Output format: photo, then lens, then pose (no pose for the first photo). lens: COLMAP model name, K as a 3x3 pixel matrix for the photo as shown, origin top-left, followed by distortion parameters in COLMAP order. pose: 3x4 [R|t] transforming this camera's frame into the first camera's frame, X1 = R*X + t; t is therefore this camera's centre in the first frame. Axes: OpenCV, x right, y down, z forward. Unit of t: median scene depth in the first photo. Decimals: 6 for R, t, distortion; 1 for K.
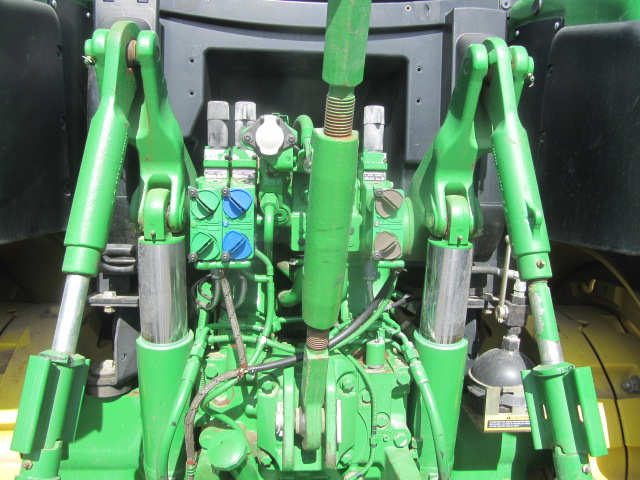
lens RADIAL K [[528.7, 0, 320.6], [0, 528.7, 240.1], [0, 0, 1]] dist [-0.049943, 0.024958]
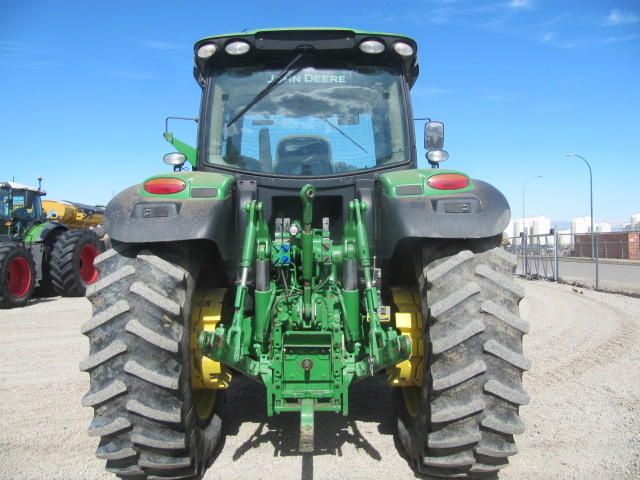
lens RADIAL K [[528.7, 0, 317.1], [0, 528.7, 237.5], [0, 0, 1]] dist [-0.049943, 0.024958]
pose [[0.997005, -0.030838, -0.070927, 0.284305], [0.023941, 0.995082, -0.096113, 0.187119], [0.073542, 0.094127, 0.992840, -2.305008]]
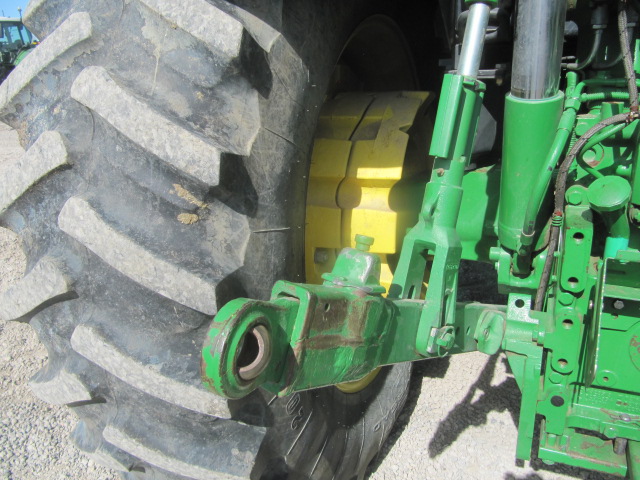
lens RADIAL K [[528.7, 0, 320.9], [0, 528.7, 241.4], [0, 0, 1]] dist [-0.049943, 0.024958]
pose [[0.879463, 0.100081, -0.465327, -0.166423], [0.023845, 0.967152, 0.253078, 0.197459], [0.475370, -0.233669, 0.848187, -0.113240]]
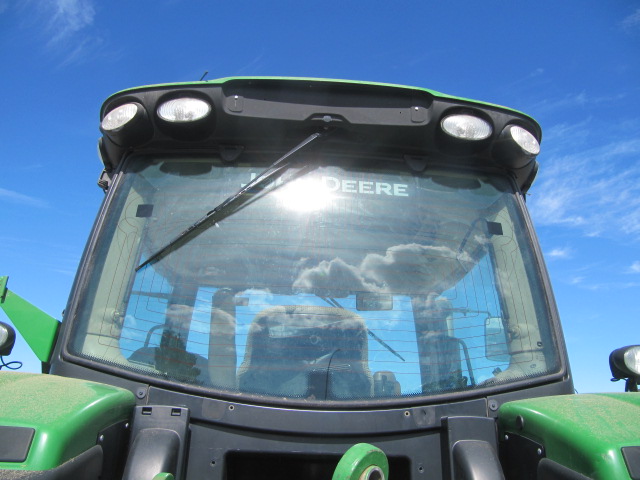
lens RADIAL K [[528.7, 0, 313.4], [0, 528.7, 237.7], [0, 0, 1]] dist [-0.049943, 0.024958]
pose [[0.999830, 0.000343, -0.018410, -0.018129], [-0.009268, 0.873293, -0.487107, -0.270041], [0.015910, 0.487195, 0.873148, -0.227584]]
